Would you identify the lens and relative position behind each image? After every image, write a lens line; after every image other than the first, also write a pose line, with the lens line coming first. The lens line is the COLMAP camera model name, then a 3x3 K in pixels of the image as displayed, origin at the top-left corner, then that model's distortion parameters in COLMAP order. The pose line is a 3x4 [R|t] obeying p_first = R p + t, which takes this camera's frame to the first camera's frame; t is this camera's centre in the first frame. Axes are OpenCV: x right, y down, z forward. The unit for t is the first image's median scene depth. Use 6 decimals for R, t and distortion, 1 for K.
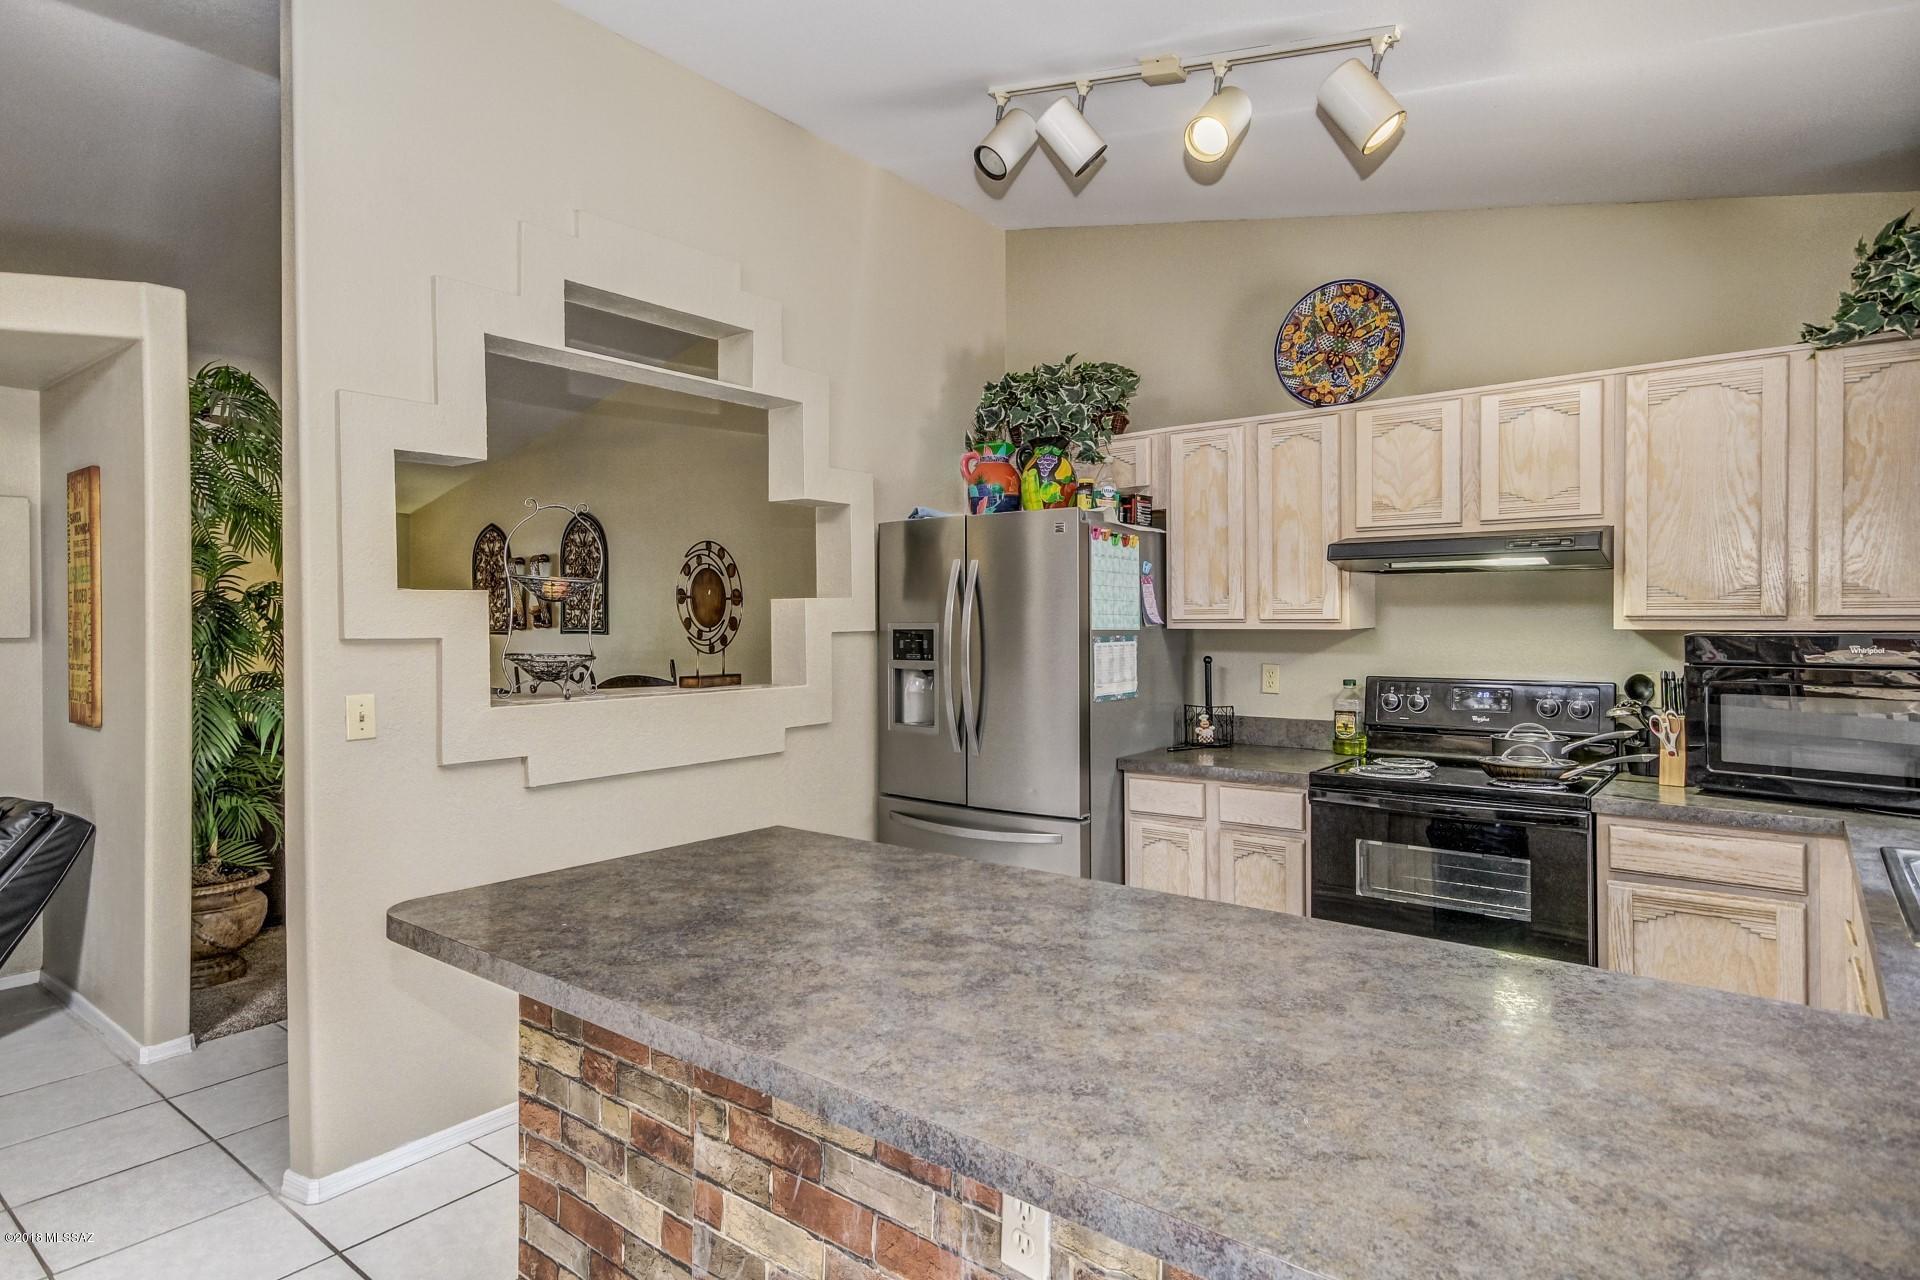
lens RADIAL K [[1041.1, 0, 968.5], [0, 1041.1, 639.3], [0, 0, 1]] dist [0.011348, 0.004419]
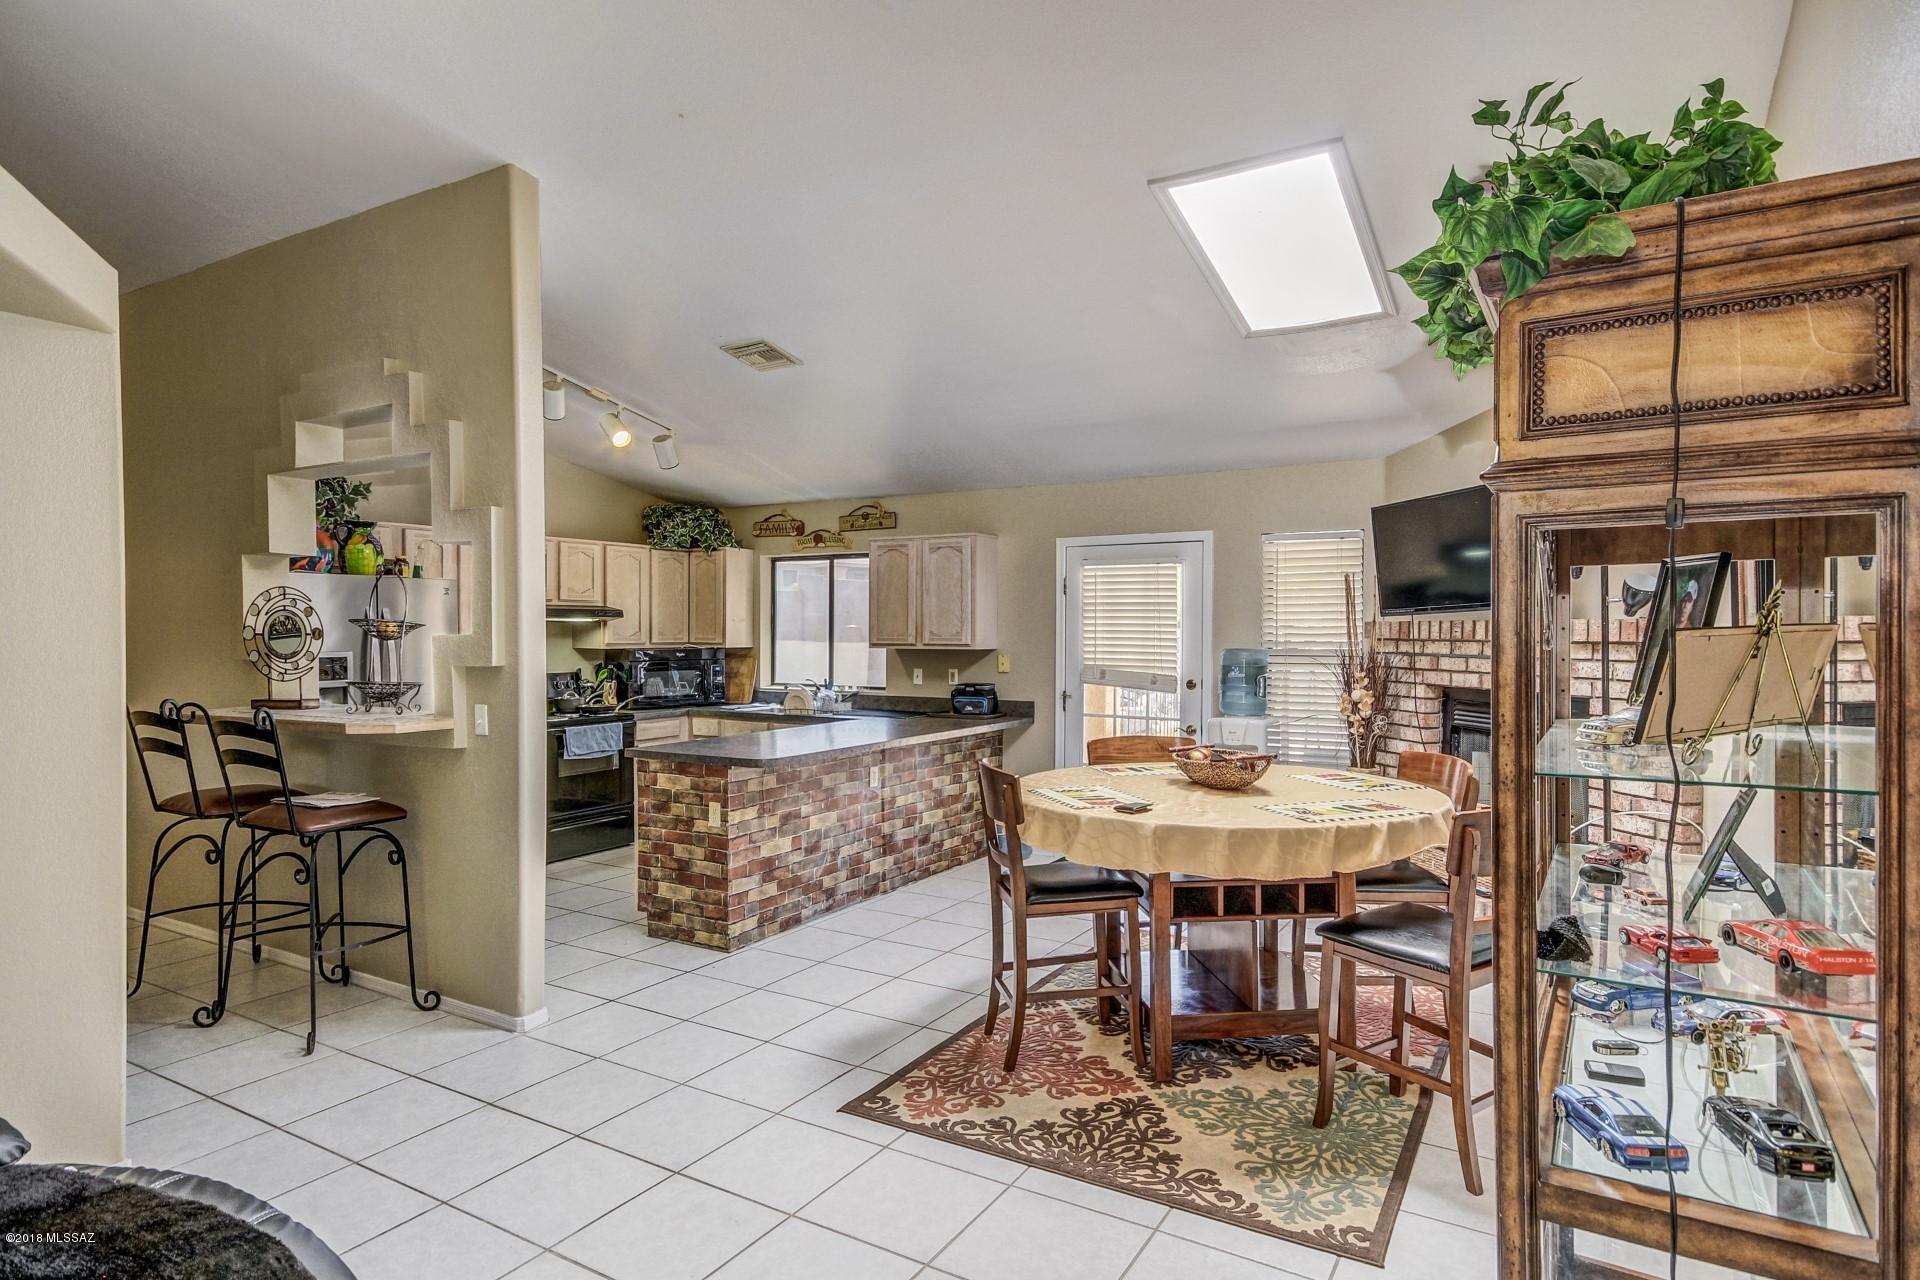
lens RADIAL K [[1041.1, 0, 964.8], [0, 1041.1, 641.1], [0, 0, 1]] dist [0.011348, 0.004419]
pose [[-0.104620, -0.010968, 0.994452, -1.638682], [0.013846, 0.999826, 0.012484, -0.040578], [-0.994416, 0.015075, -0.104450, 0.371451]]
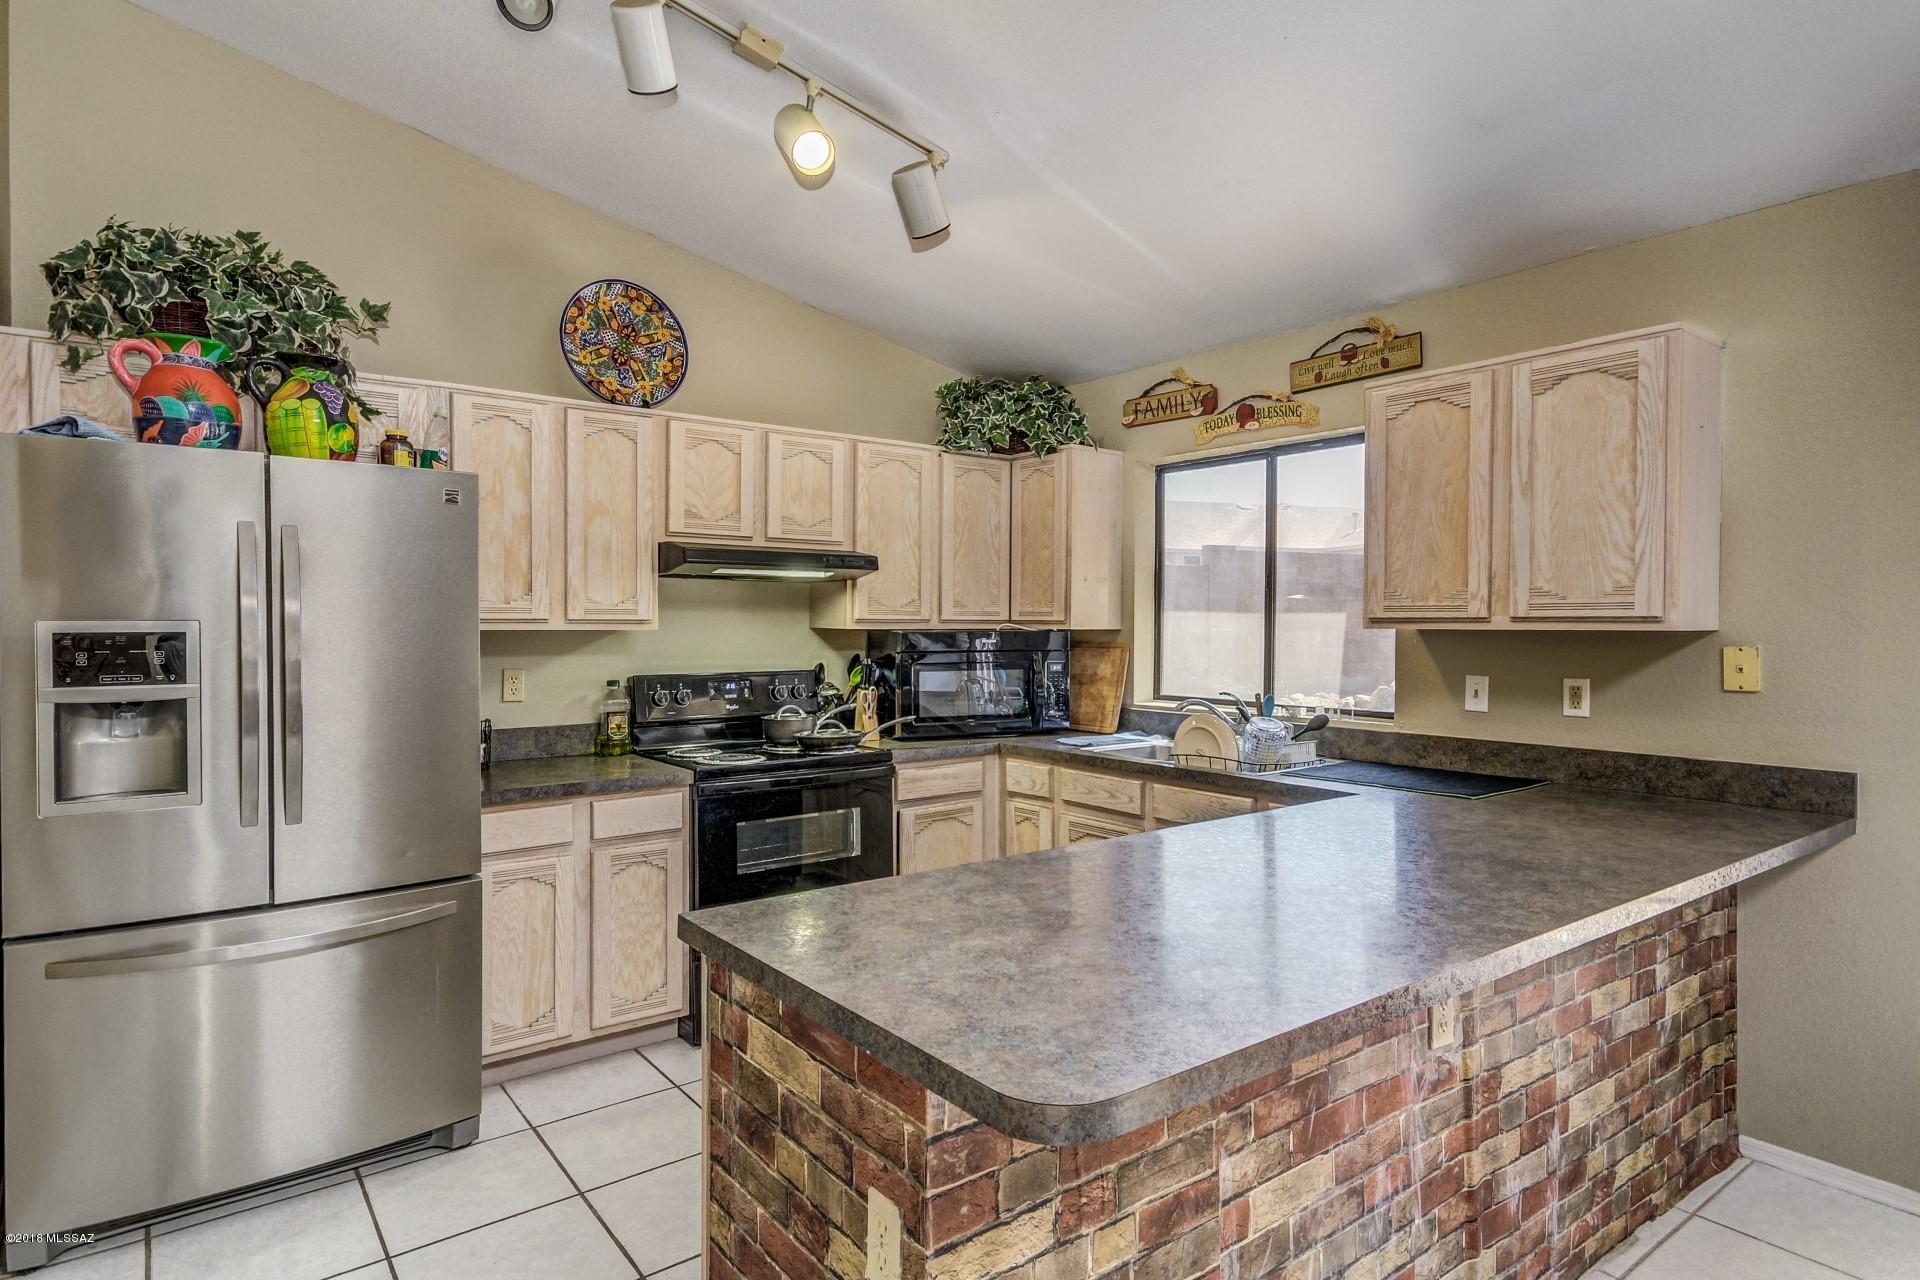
lens RADIAL K [[1041.1, 0, 996.8], [0, 1041.1, 633.1], [0, 0, 1]] dist [0.011348, 0.004419]
pose [[0.244557, -0.007428, 0.969606, -0.557622], [0.010735, 0.999930, 0.004953, -0.008057], [-0.969575, 0.009198, 0.244620, 0.434483]]
